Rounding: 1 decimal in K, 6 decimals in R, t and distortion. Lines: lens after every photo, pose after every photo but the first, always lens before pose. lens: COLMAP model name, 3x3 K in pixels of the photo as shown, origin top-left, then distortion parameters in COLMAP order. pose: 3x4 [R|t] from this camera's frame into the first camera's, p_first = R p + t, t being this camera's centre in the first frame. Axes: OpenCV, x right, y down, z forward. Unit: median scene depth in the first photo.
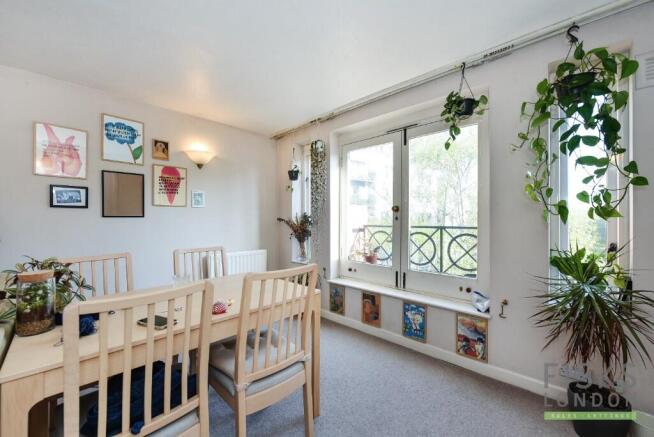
lens RADIAL K [[263.7, 0, 327.0], [0, 263.7, 218.5], [0, 0, 1]] dist [-0.000595, -0.000076]
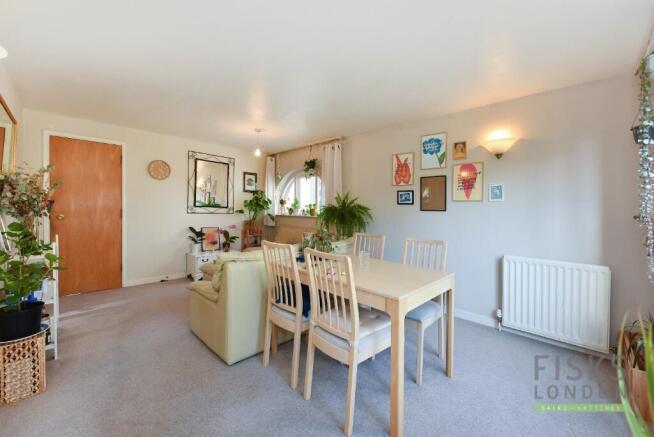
lens RADIAL K [[263.7, 0, 327.0], [0, 263.7, 218.5], [0, 0, 1]] dist [-0.000595, -0.000076]
pose [[-0.022321, 0.038508, -0.999009, 0.517156], [-0.017064, 0.999098, 0.038893, -0.009048], [0.999605, 0.017915, -0.021644, 0.490042]]
